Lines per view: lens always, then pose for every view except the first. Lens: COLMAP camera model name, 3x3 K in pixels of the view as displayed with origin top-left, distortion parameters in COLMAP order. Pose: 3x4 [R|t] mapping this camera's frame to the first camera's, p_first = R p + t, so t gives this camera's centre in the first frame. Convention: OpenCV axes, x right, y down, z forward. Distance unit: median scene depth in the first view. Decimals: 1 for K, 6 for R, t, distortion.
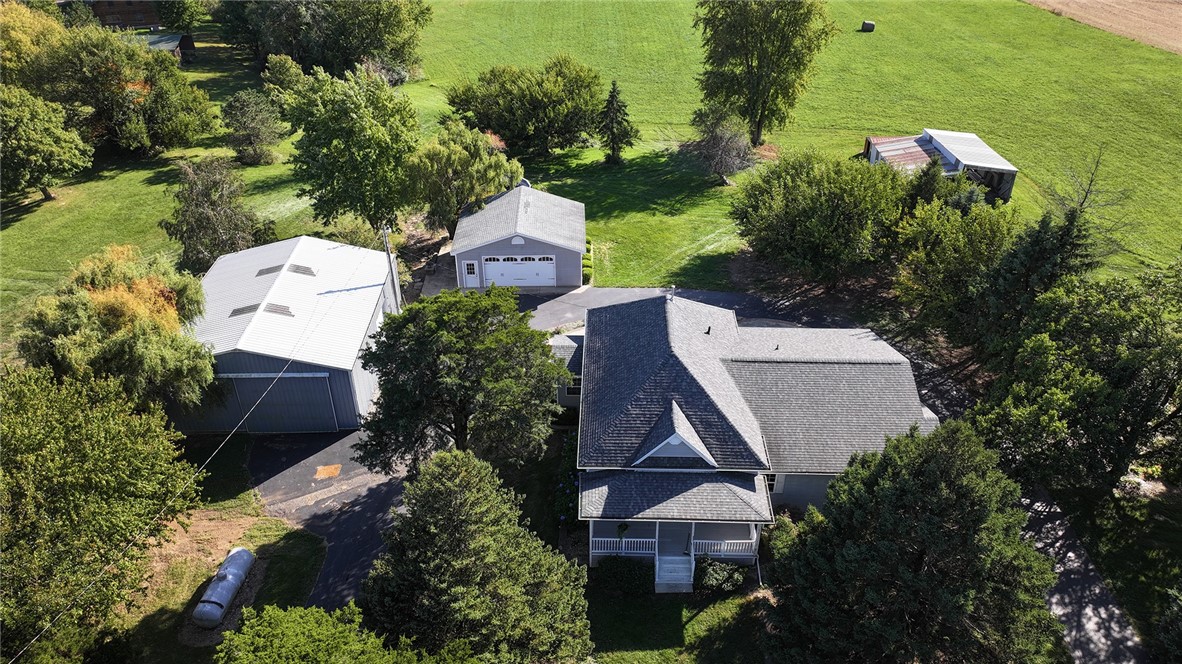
lens RADIAL K [[886.5, 0, 591.0], [0, 886.5, 332.0], [0, 0, 1]] dist [0.008624, 0.002085]
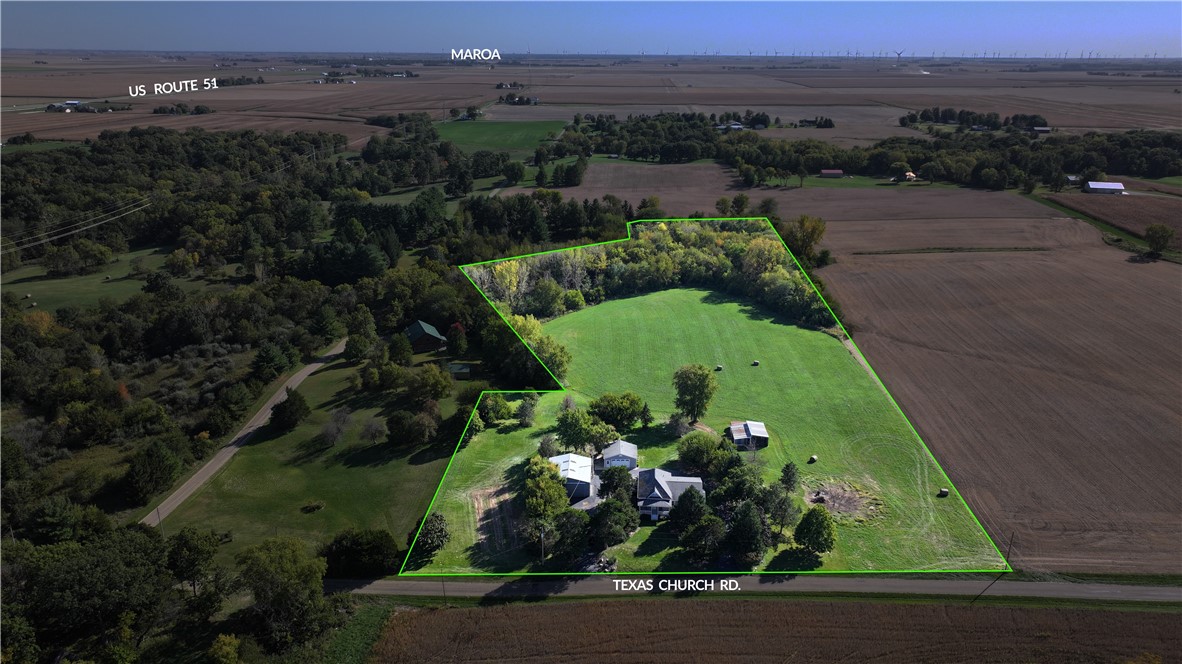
lens RADIAL K [[886.5, 0, 591.0], [0, 886.5, 332.0], [0, 0, 1]] dist [0.008624, 0.002085]
pose [[0.999050, 0.020001, -0.038721, -0.066542], [-0.028223, 0.973920, -0.225129, 0.234278], [0.033208, 0.226007, 0.973559, -2.741062]]
